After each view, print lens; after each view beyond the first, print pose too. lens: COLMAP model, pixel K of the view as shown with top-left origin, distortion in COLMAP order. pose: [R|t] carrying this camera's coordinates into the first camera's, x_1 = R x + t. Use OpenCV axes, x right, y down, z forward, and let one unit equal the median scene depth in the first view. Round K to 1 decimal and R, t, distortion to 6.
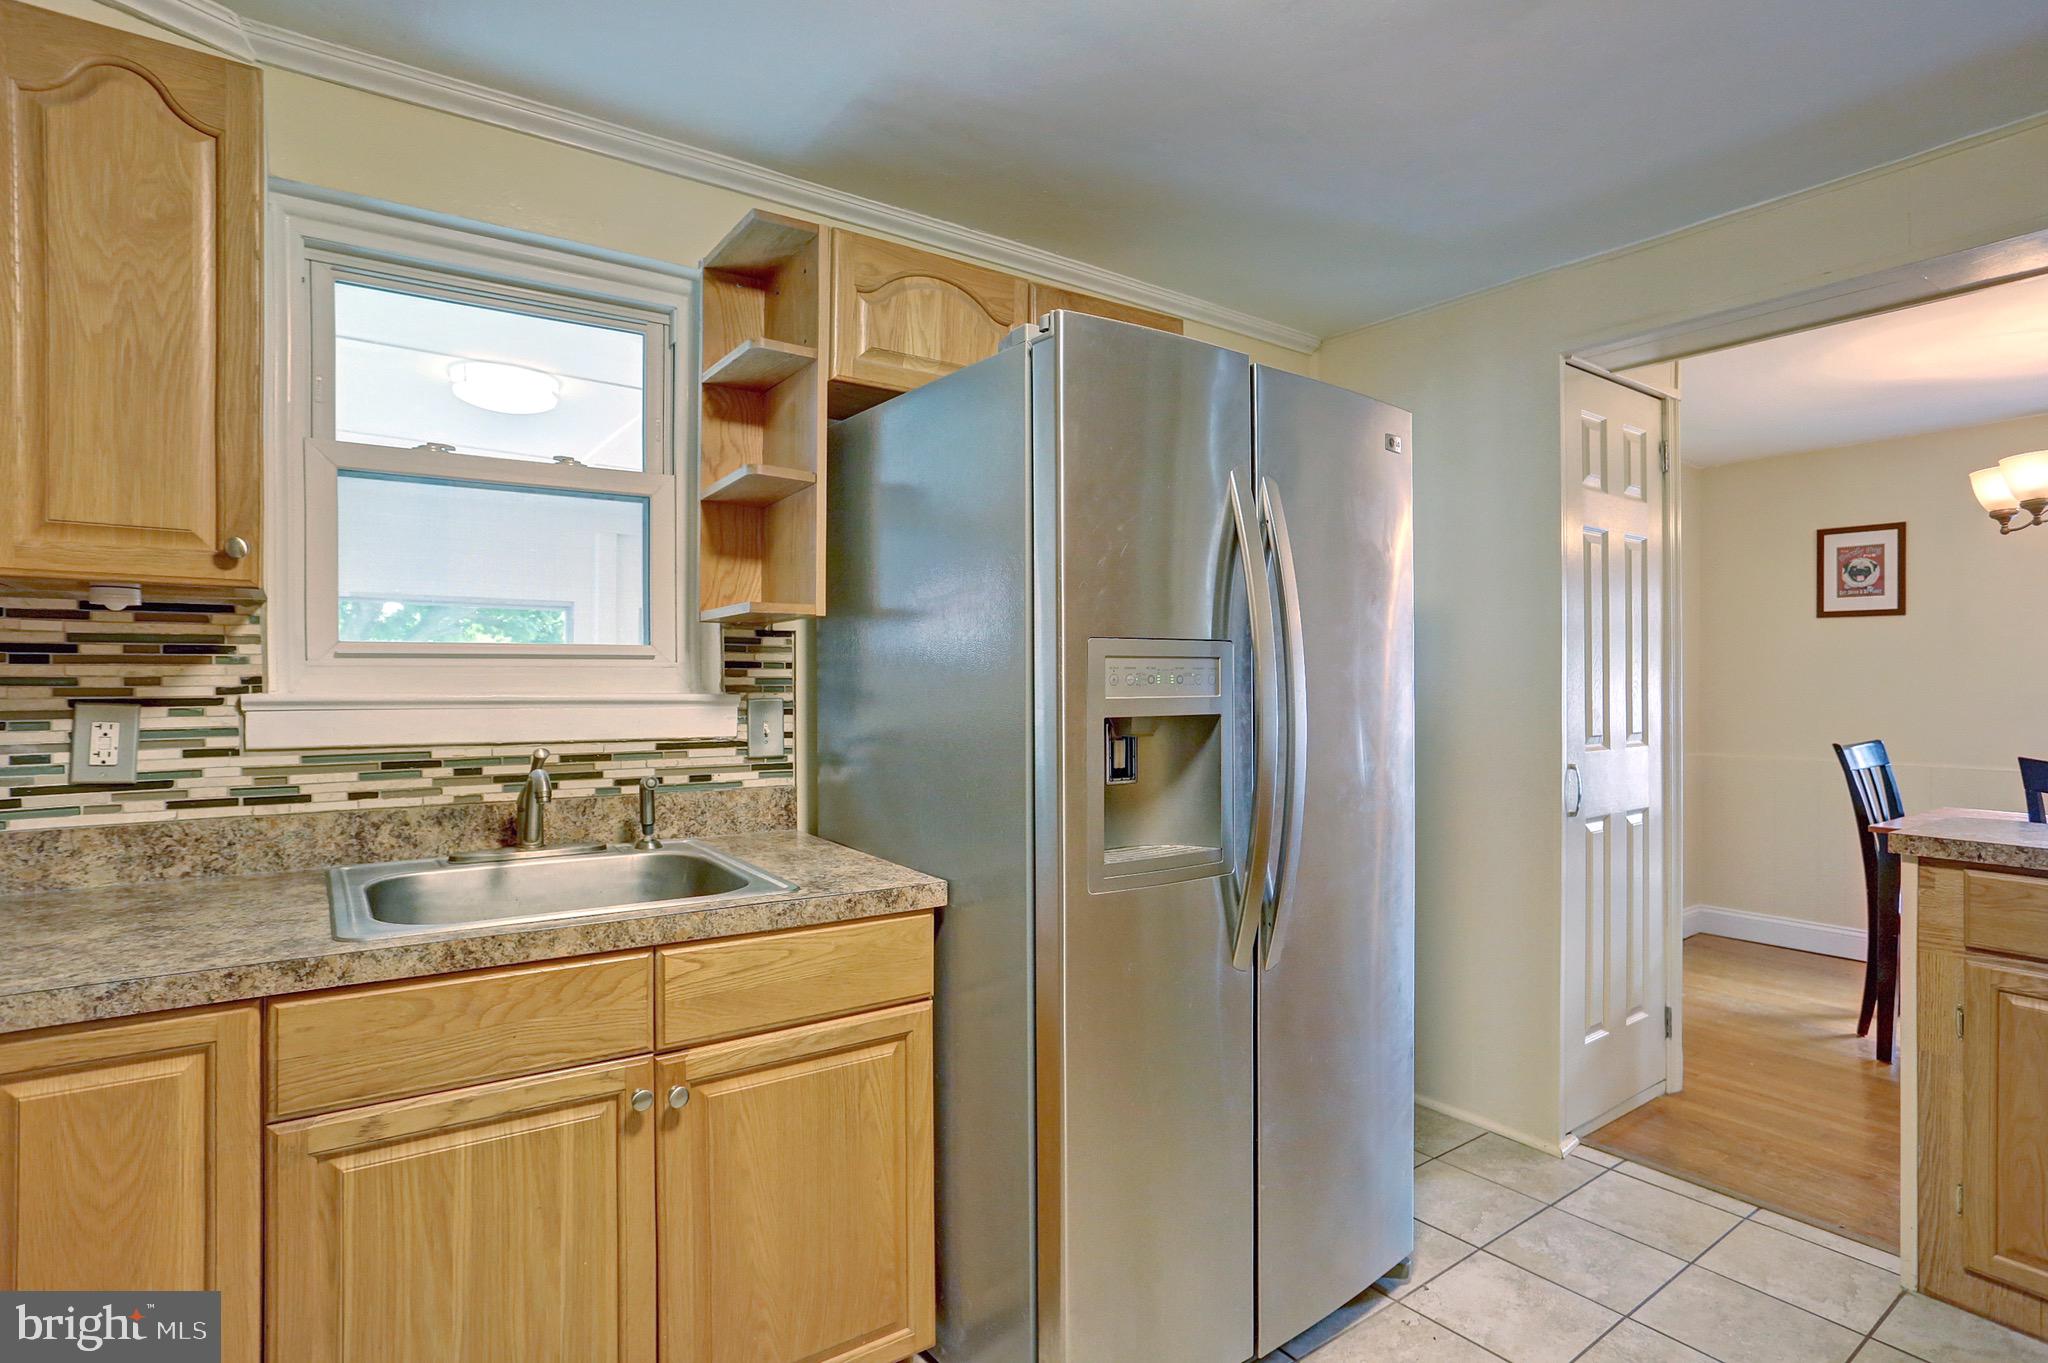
lens RADIAL K [[1060.9, 0, 1041.5], [0, 1060.9, 676.0], [0, 0, 1]] dist [-0.044903, 0.015564]
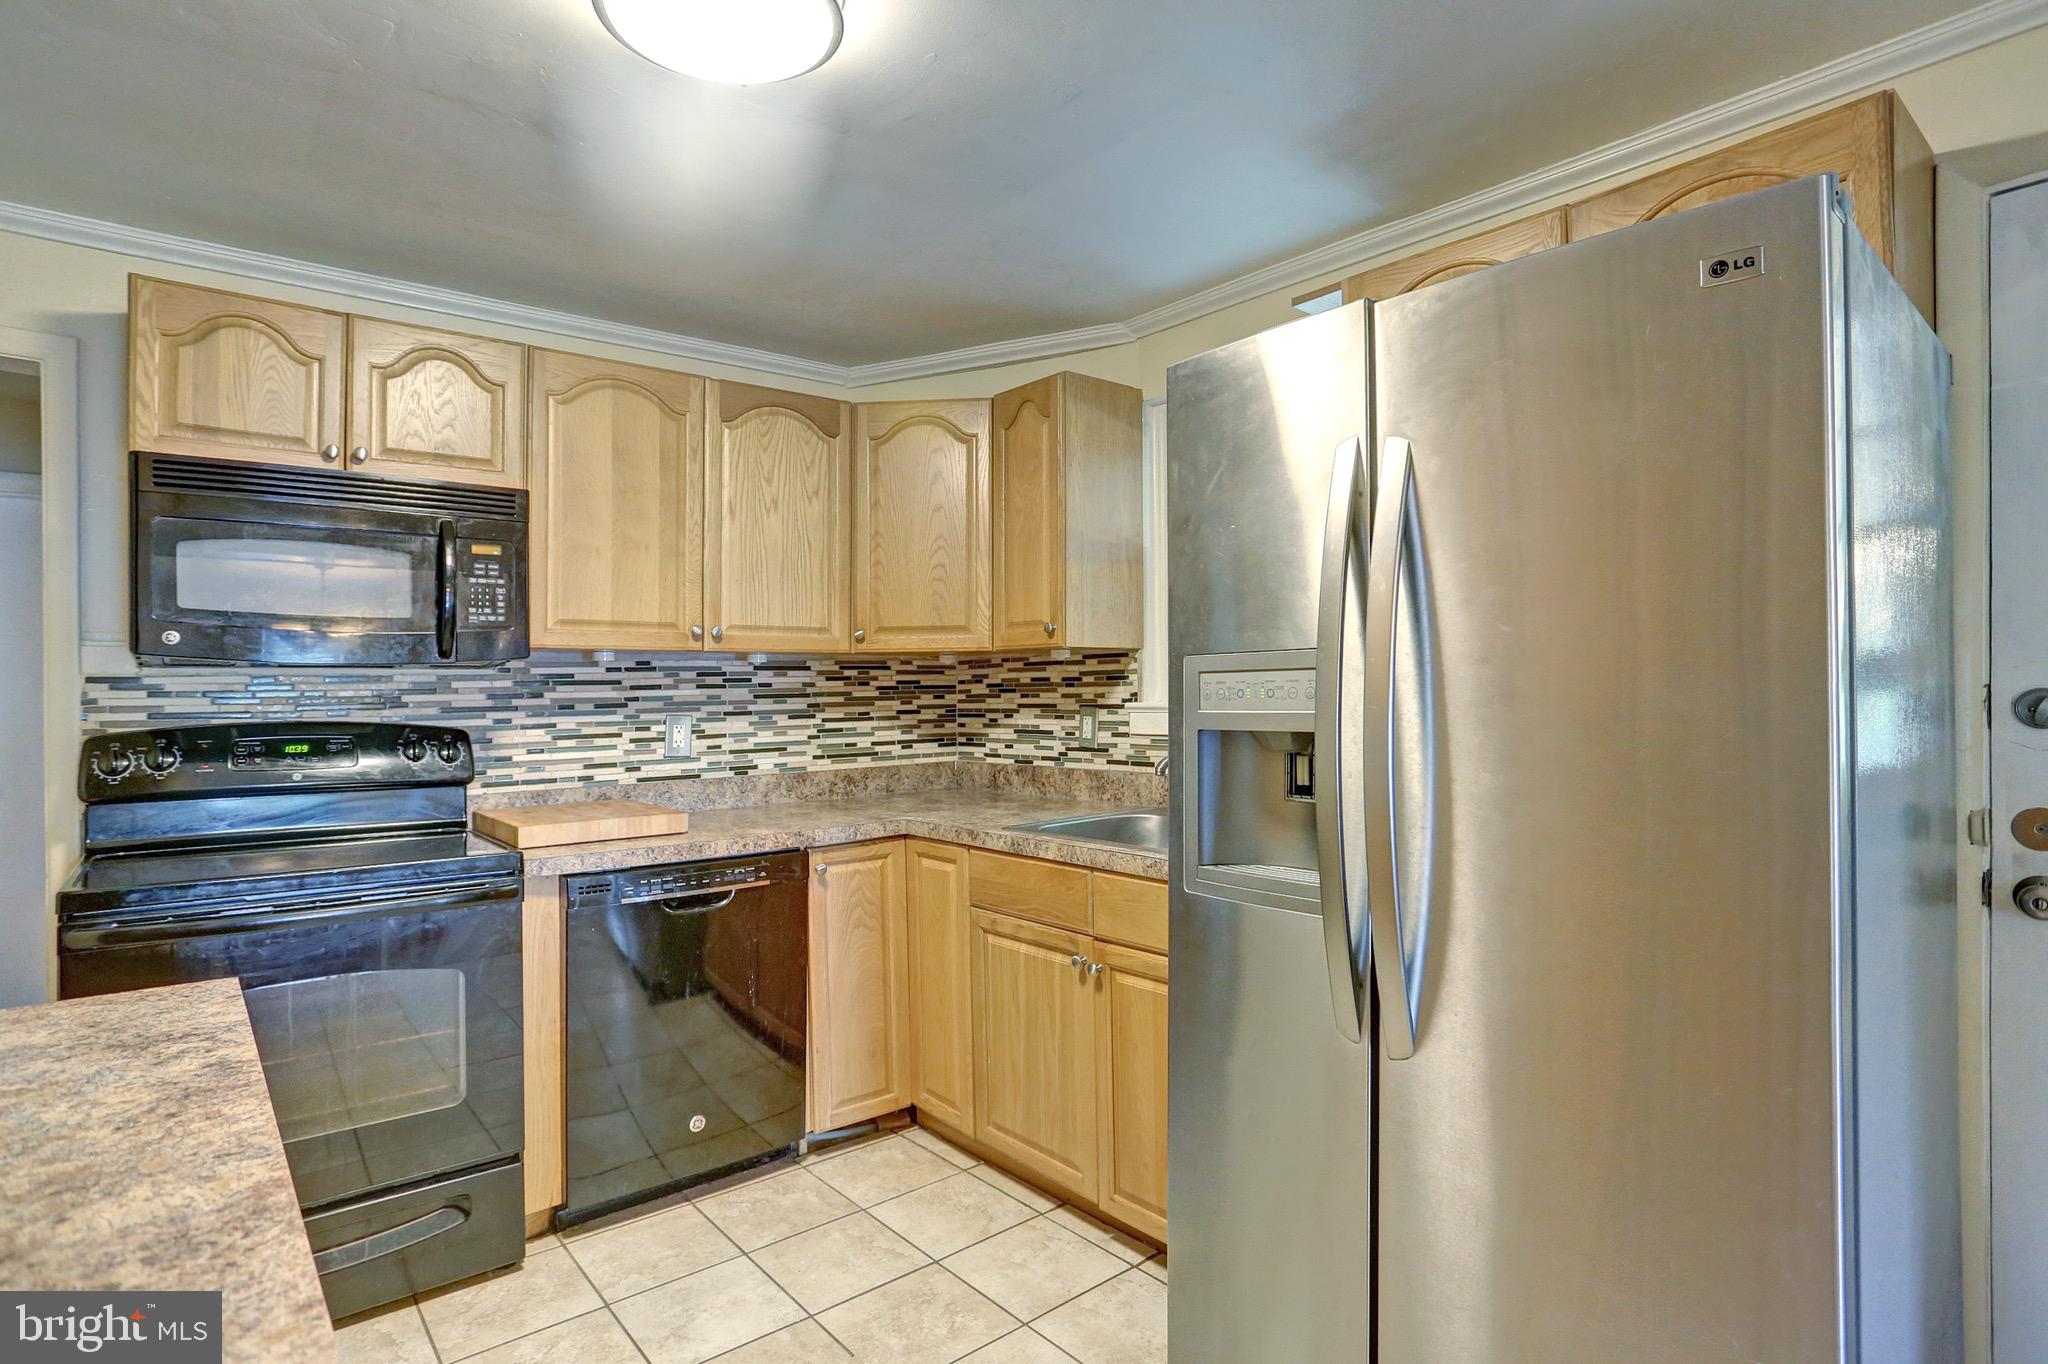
lens RADIAL K [[1060.9, 0, 1019.5], [0, 1060.9, 691.2], [0, 0, 1]] dist [-0.044903, 0.015564]
pose [[0.066685, -0.004086, -0.997766, 1.071052], [0.016699, 0.999856, -0.002978, 0.000404], [0.997634, -0.016463, 0.066743, 0.722510]]
